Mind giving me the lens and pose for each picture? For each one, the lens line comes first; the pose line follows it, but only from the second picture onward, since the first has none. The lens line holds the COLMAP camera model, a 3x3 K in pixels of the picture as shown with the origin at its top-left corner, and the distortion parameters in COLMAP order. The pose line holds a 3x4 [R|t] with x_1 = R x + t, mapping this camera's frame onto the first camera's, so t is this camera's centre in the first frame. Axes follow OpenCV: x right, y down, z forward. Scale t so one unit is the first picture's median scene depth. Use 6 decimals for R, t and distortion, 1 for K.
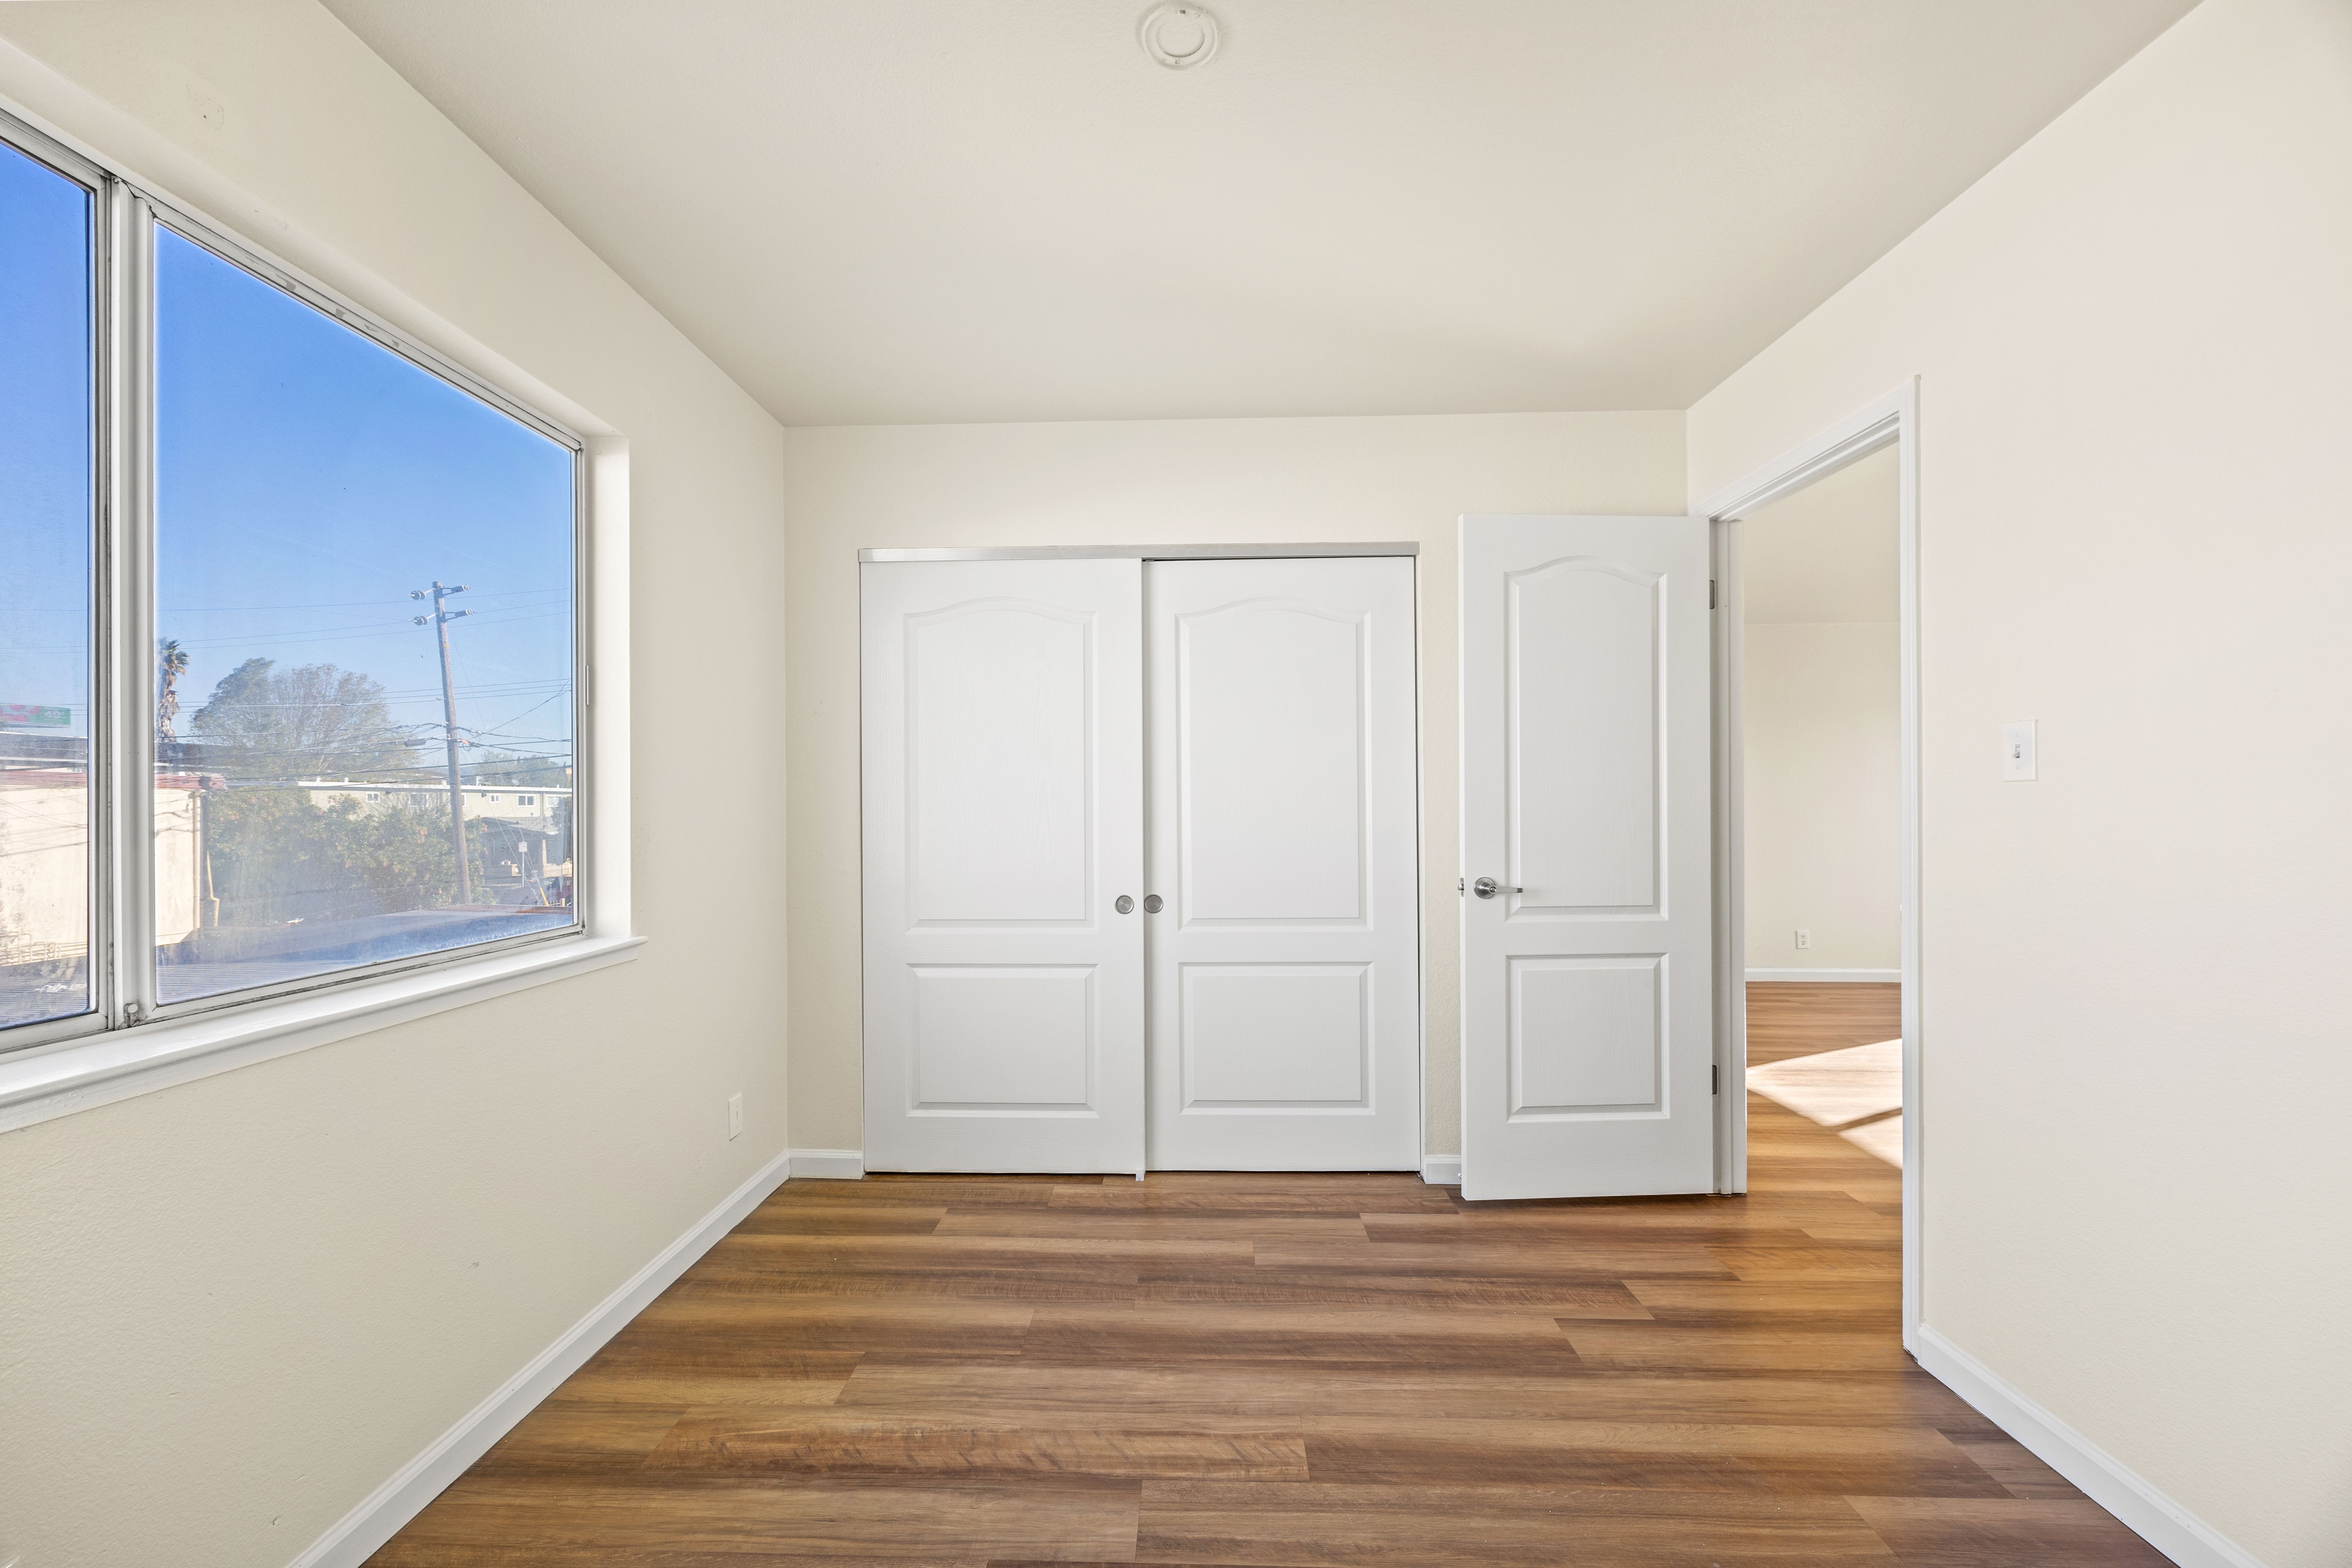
lens RADIAL K [[887.9, 0, 1181.5], [0, 887.9, 796.6], [0, 0, 1]] dist [-0.002874, 0.000078]
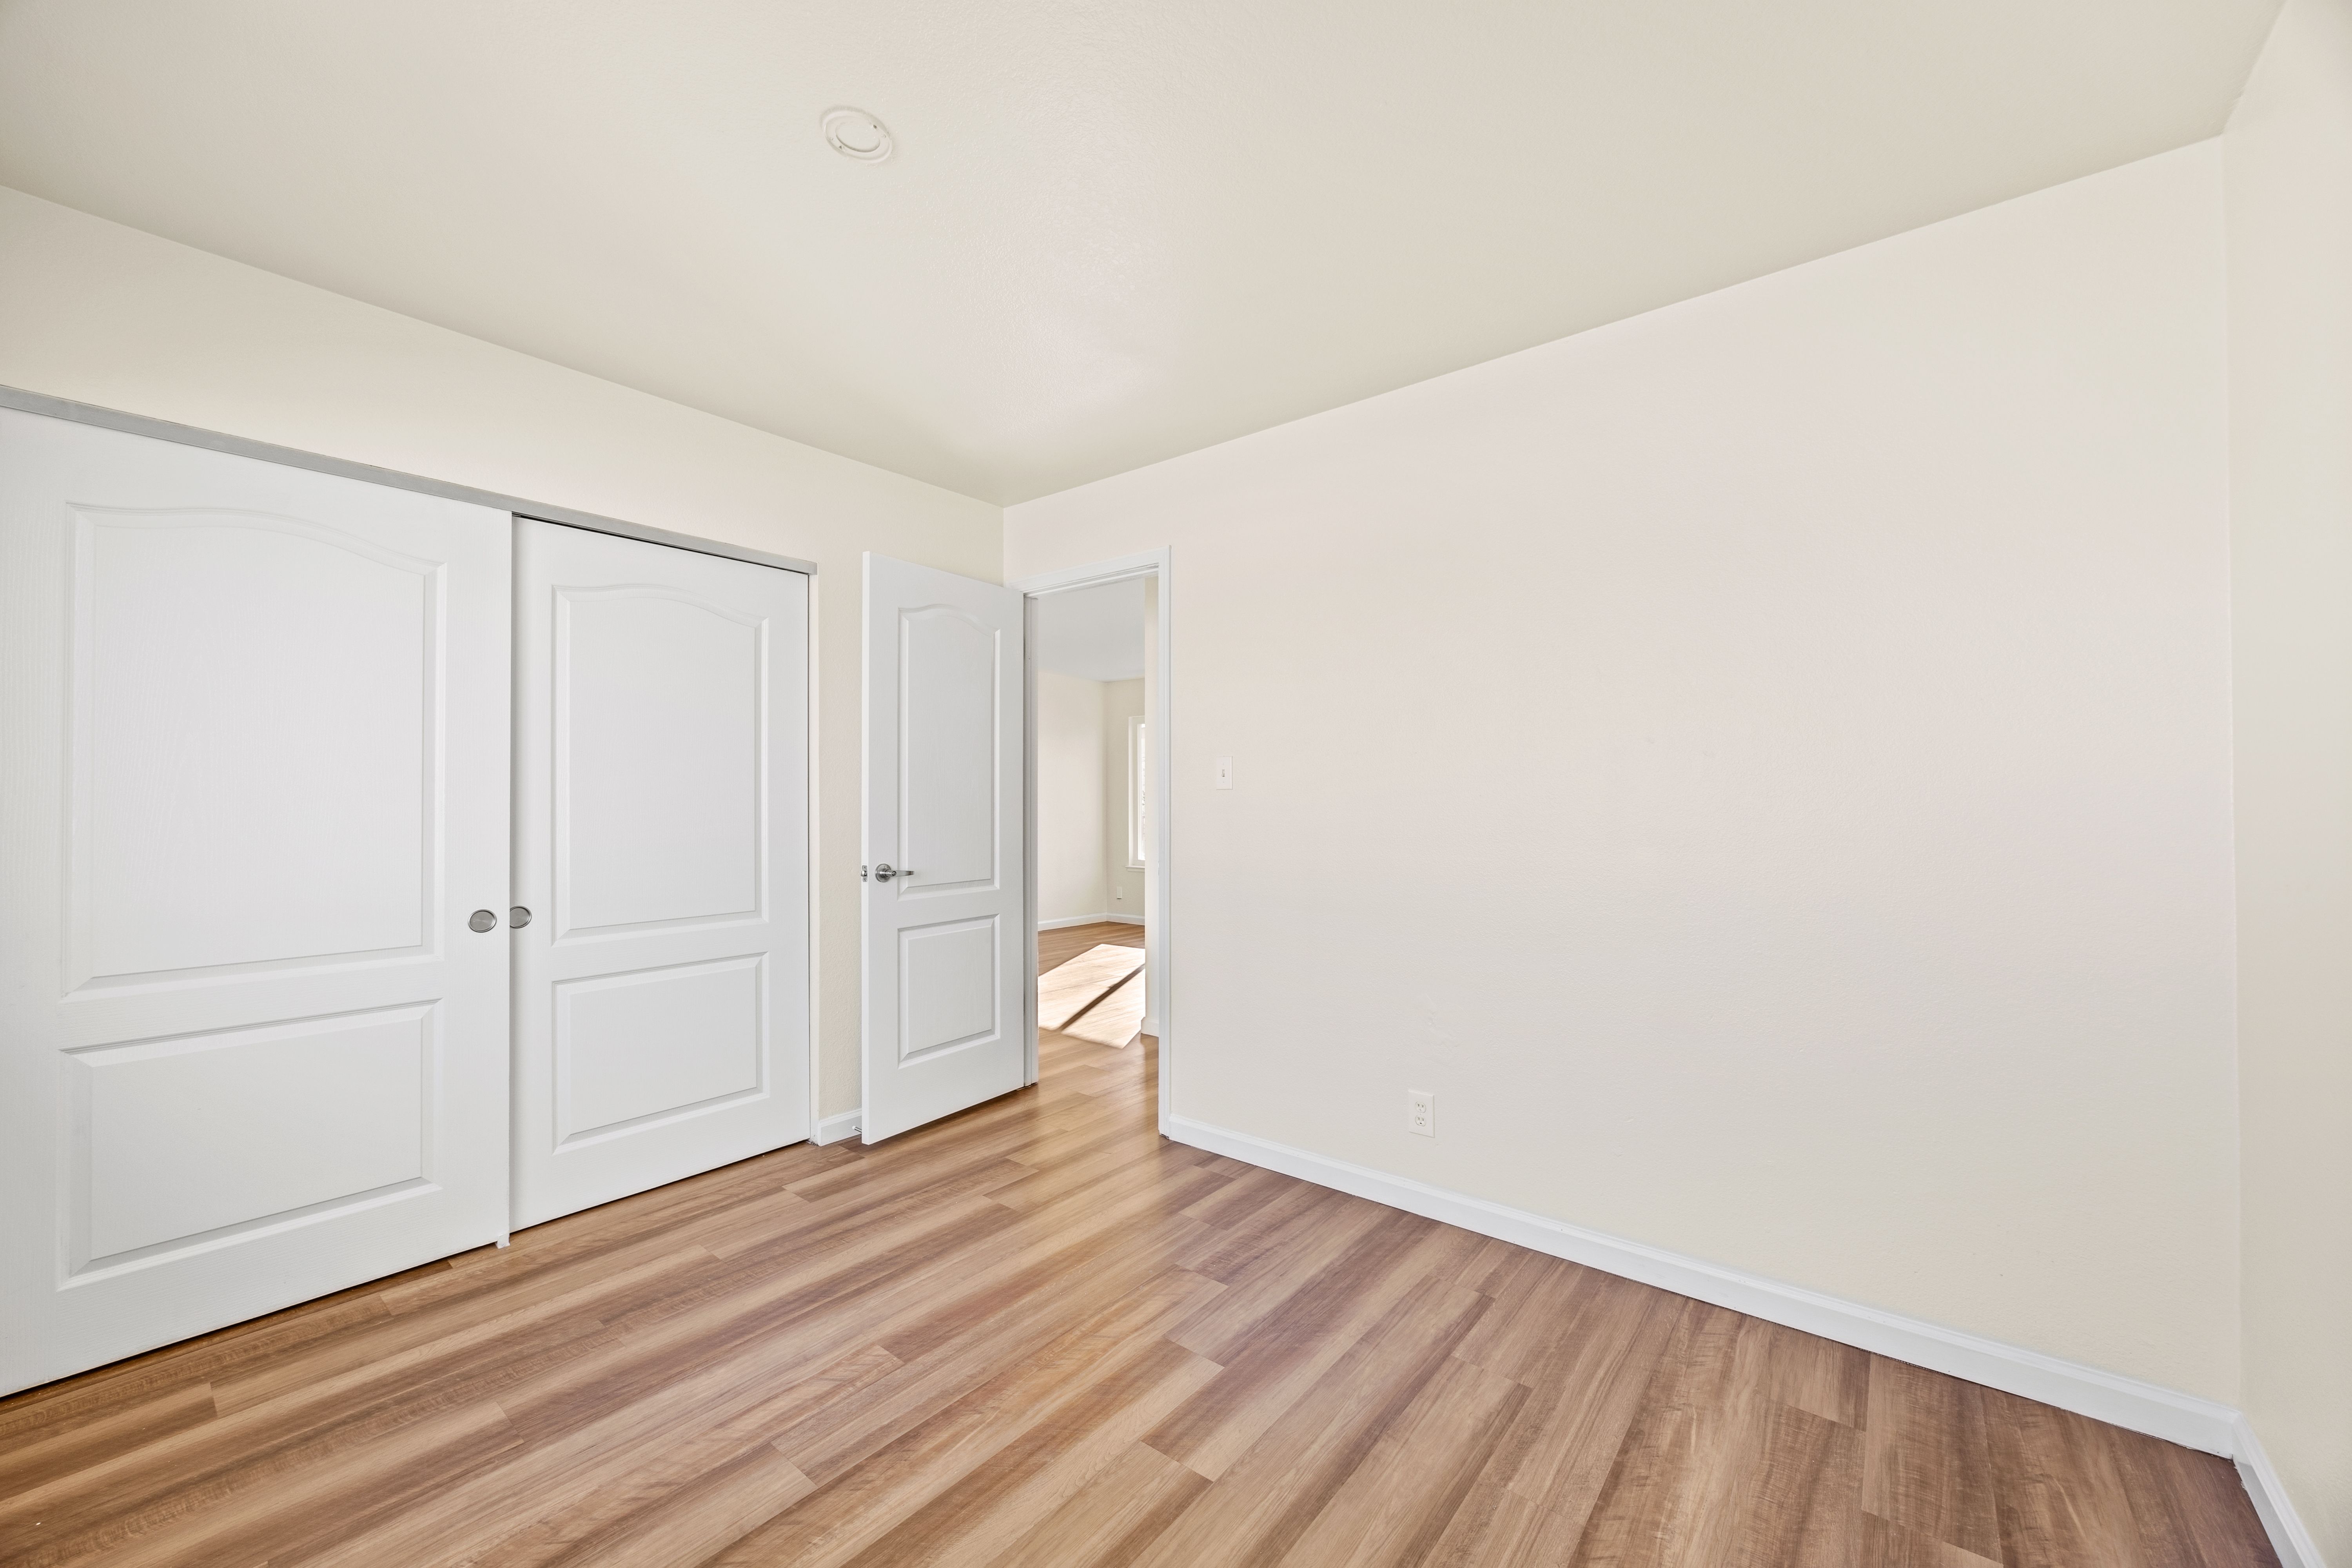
lens RADIAL K [[885.3, 0, 1151.9], [0, 885.3, 782.3], [0, 0, 1]] dist [-0.001906, -0.000106]
pose [[0.621862, 0.019597, 0.782882, -0.417021], [-0.008859, 0.999799, -0.017990, 0.000965], [-0.783077, 0.004252, 0.621910, -0.008435]]
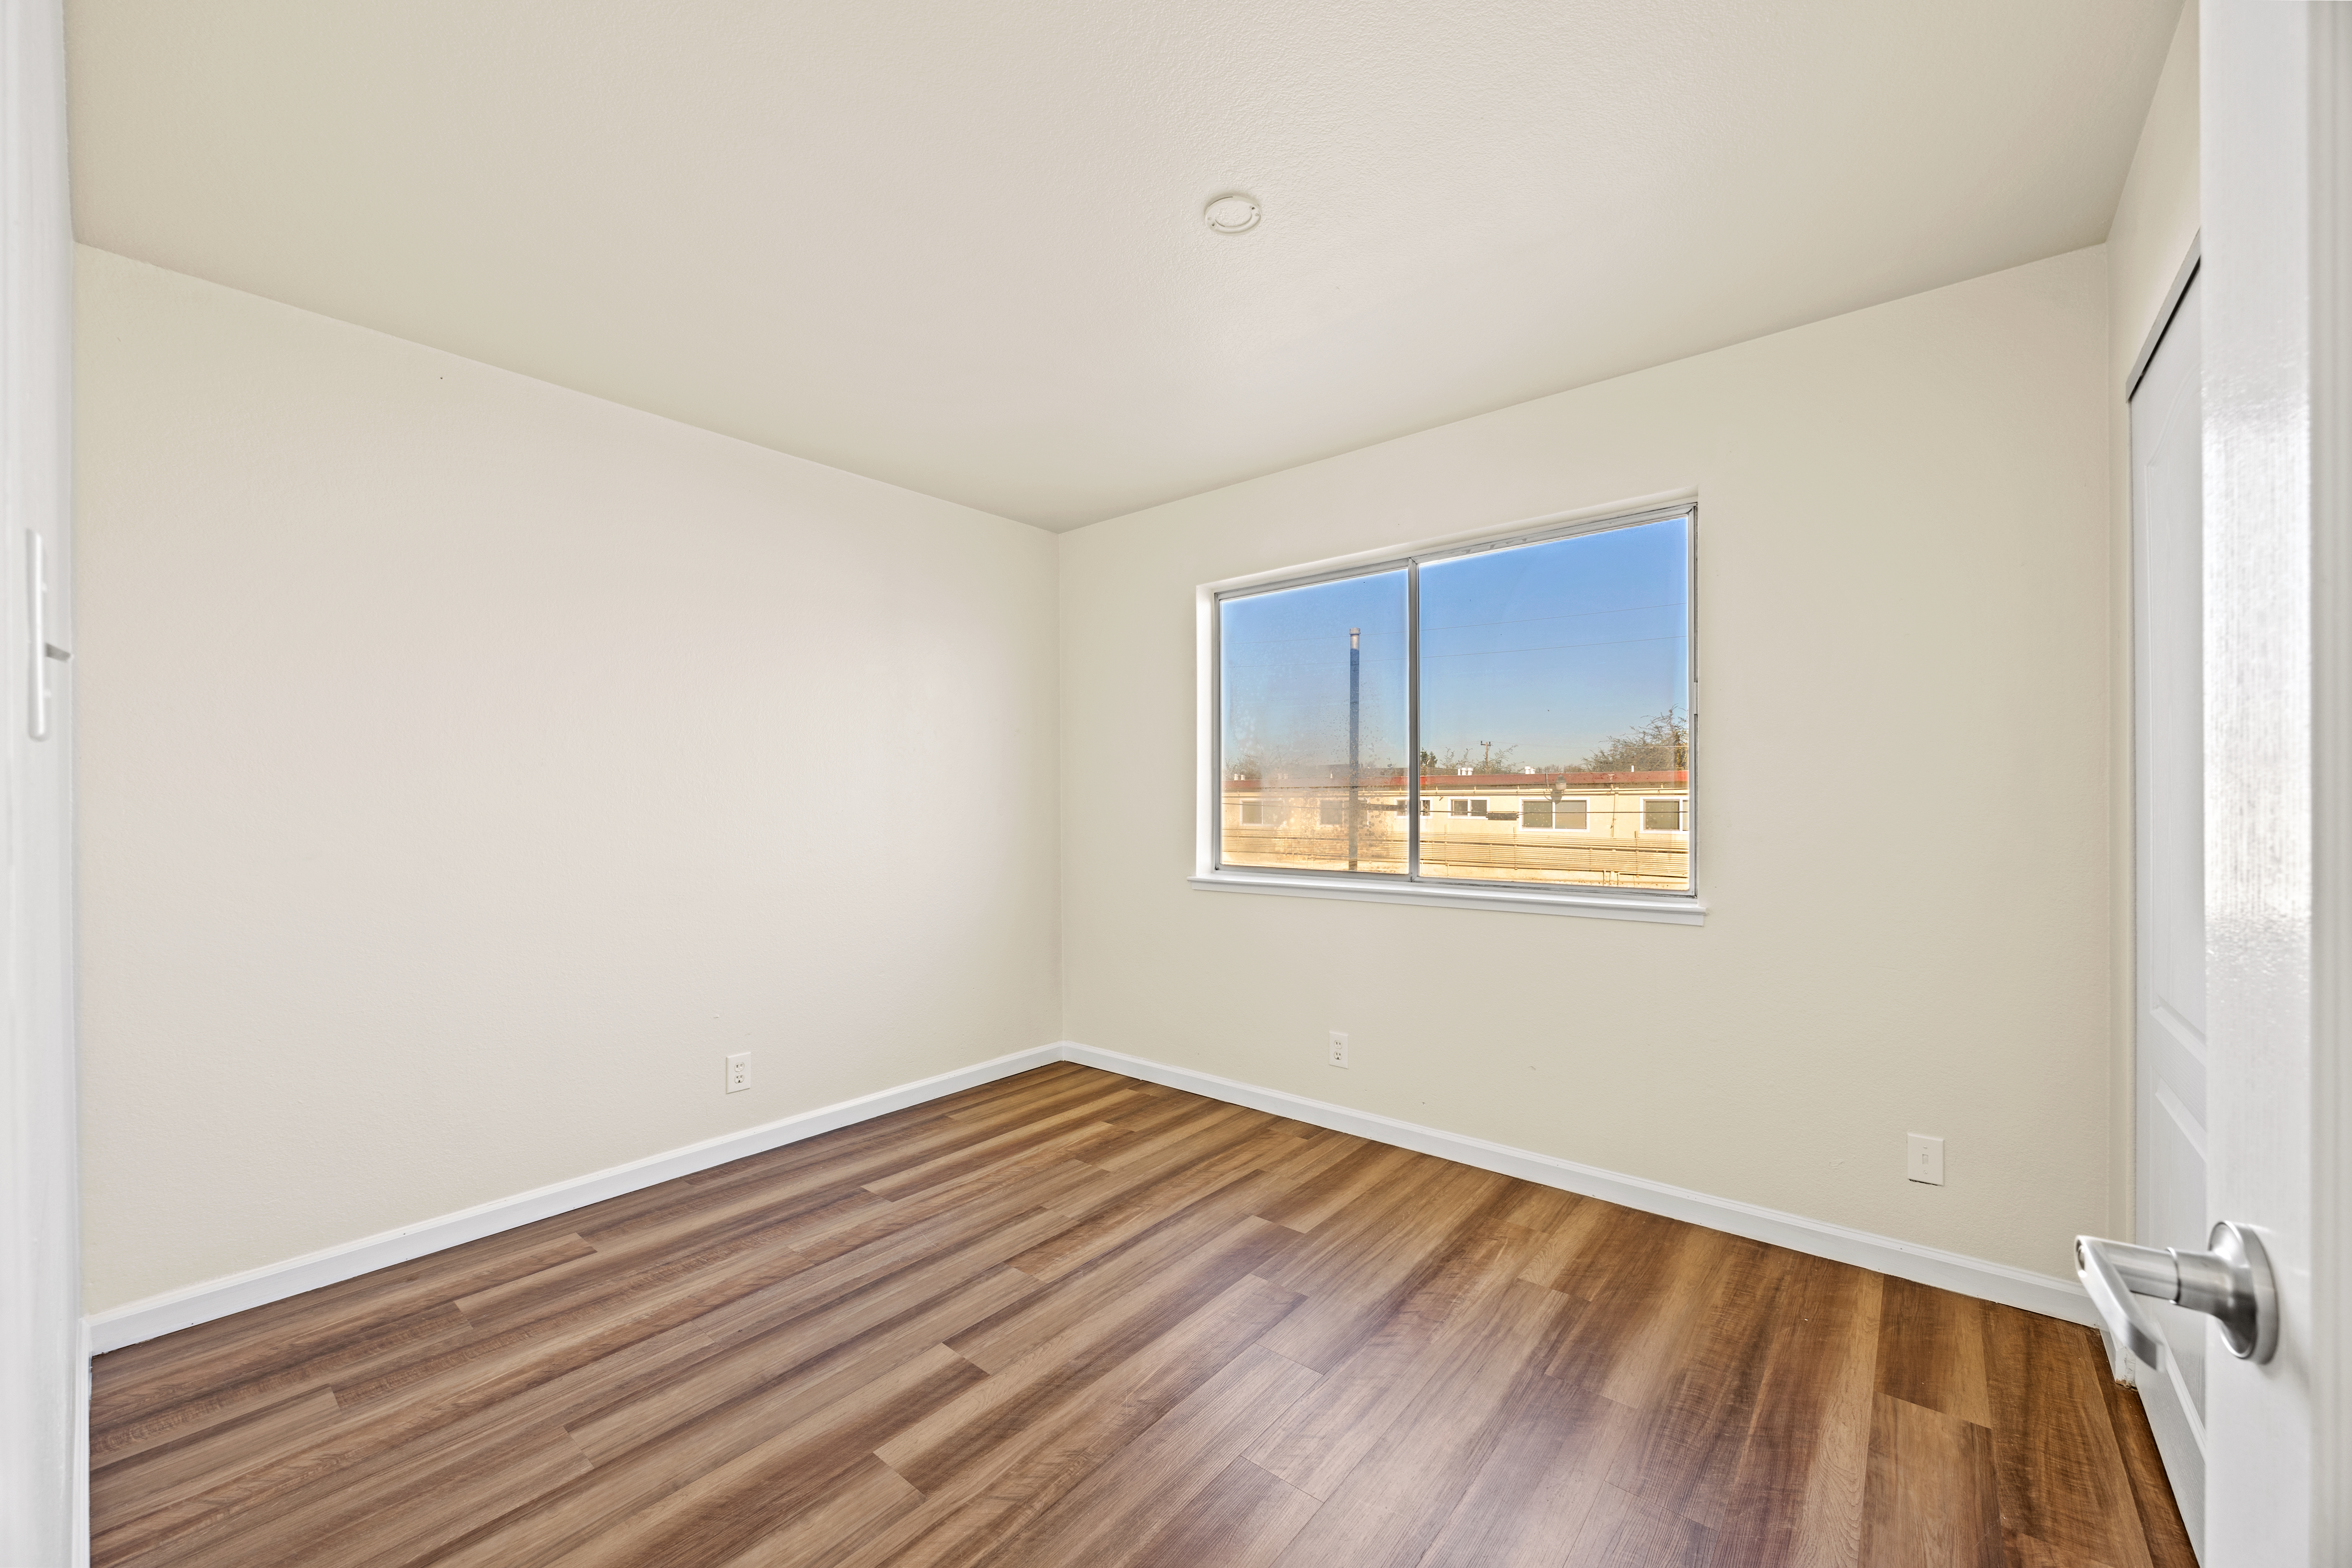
lens RADIAL K [[887.9, 0, 1181.5], [0, 887.9, 796.6], [0, 0, 1]] dist [-0.002874, 0.000078]
pose [[-0.607767, 0.006233, -0.794091, 0.694900], [0.017247, 0.999837, -0.005352, 0.004684], [0.793928, -0.016949, -0.607775, 1.097560]]
